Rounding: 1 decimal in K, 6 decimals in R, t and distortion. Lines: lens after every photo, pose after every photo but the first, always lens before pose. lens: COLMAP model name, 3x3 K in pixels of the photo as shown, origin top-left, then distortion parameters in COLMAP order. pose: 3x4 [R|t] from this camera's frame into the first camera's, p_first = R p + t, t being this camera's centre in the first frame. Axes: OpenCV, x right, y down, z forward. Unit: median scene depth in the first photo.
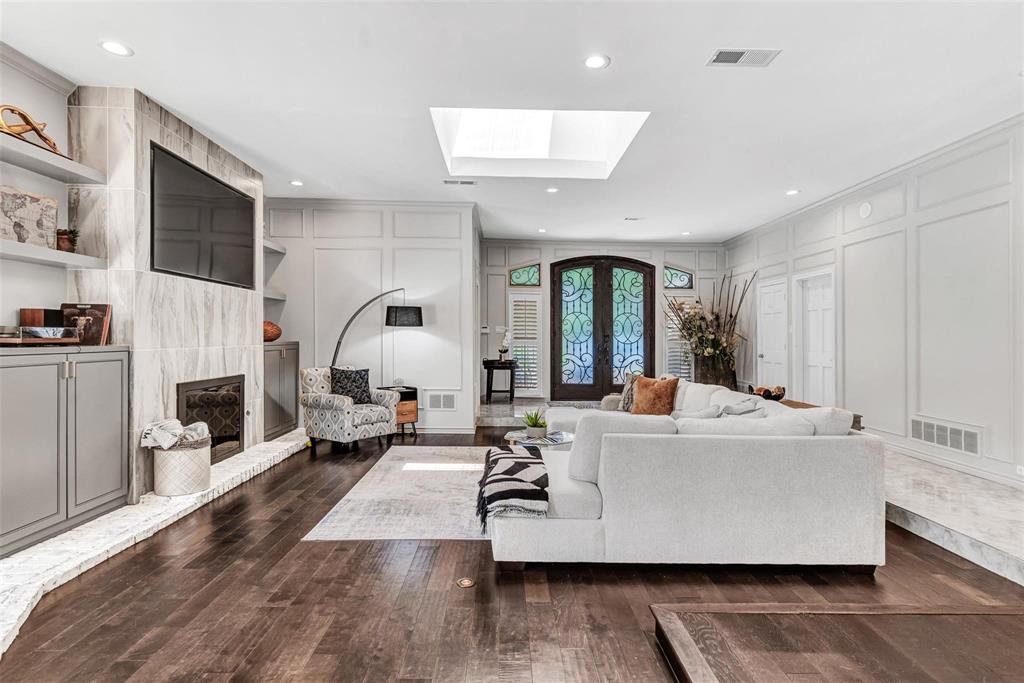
lens RADIAL K [[524.6, 0, 515.4], [0, 524.6, 347.3], [0, 0, 1]] dist [-0.002025, 0.005285]
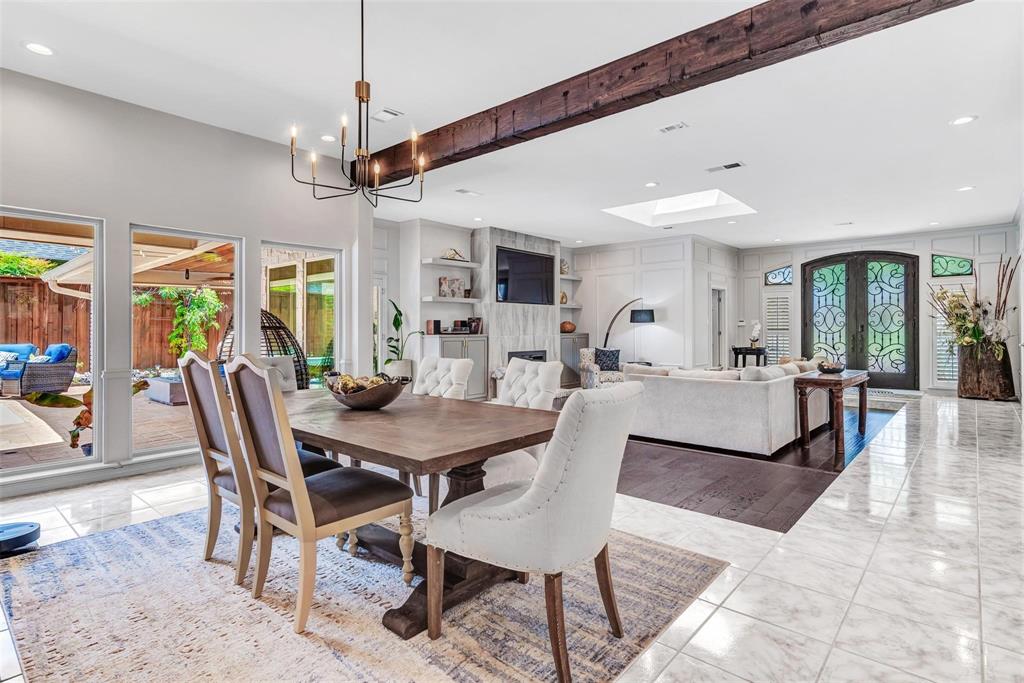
lens RADIAL K [[524.6, 0, 509.9], [0, 524.6, 338.1], [0, 0, 1]] dist [-0.002025, 0.005285]
pose [[0.726532, -0.002272, -0.687129, 0.556693], [-0.002935, 0.999975, -0.006410, 0.015980], [0.687126, 0.006673, 0.726507, -0.378224]]
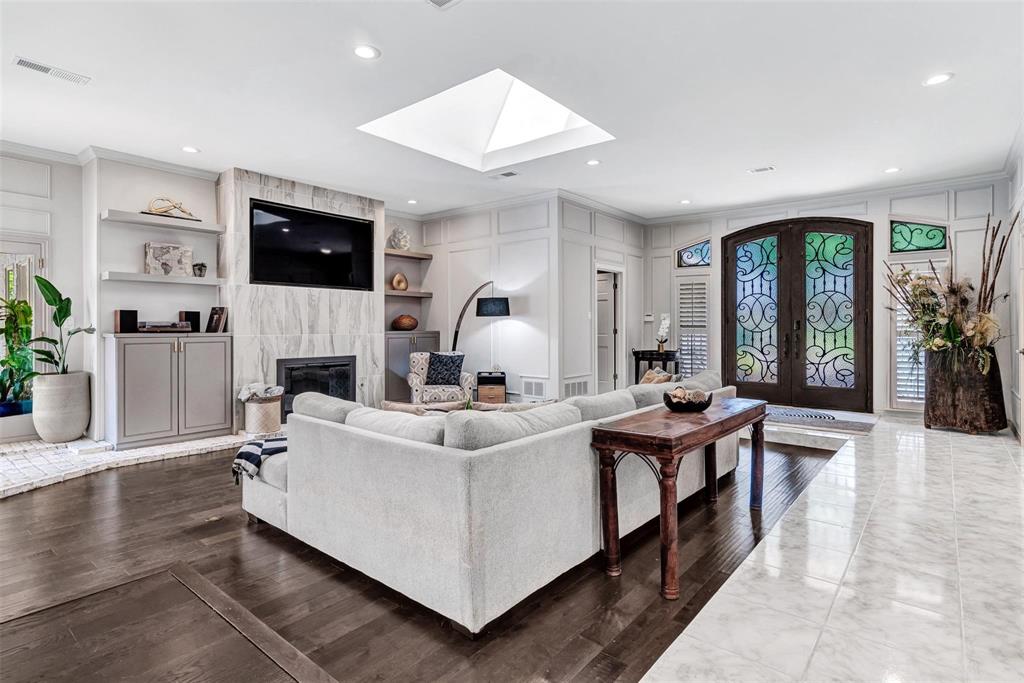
lens RADIAL K [[524.6, 0, 519.0], [0, 524.6, 337.0], [0, 0, 1]] dist [-0.002025, 0.005285]
pose [[0.755760, 0.002625, -0.654843, 0.531001], [-0.004783, 0.999987, -0.001511, 0.004236], [0.654831, 0.004274, 0.755763, 0.216881]]
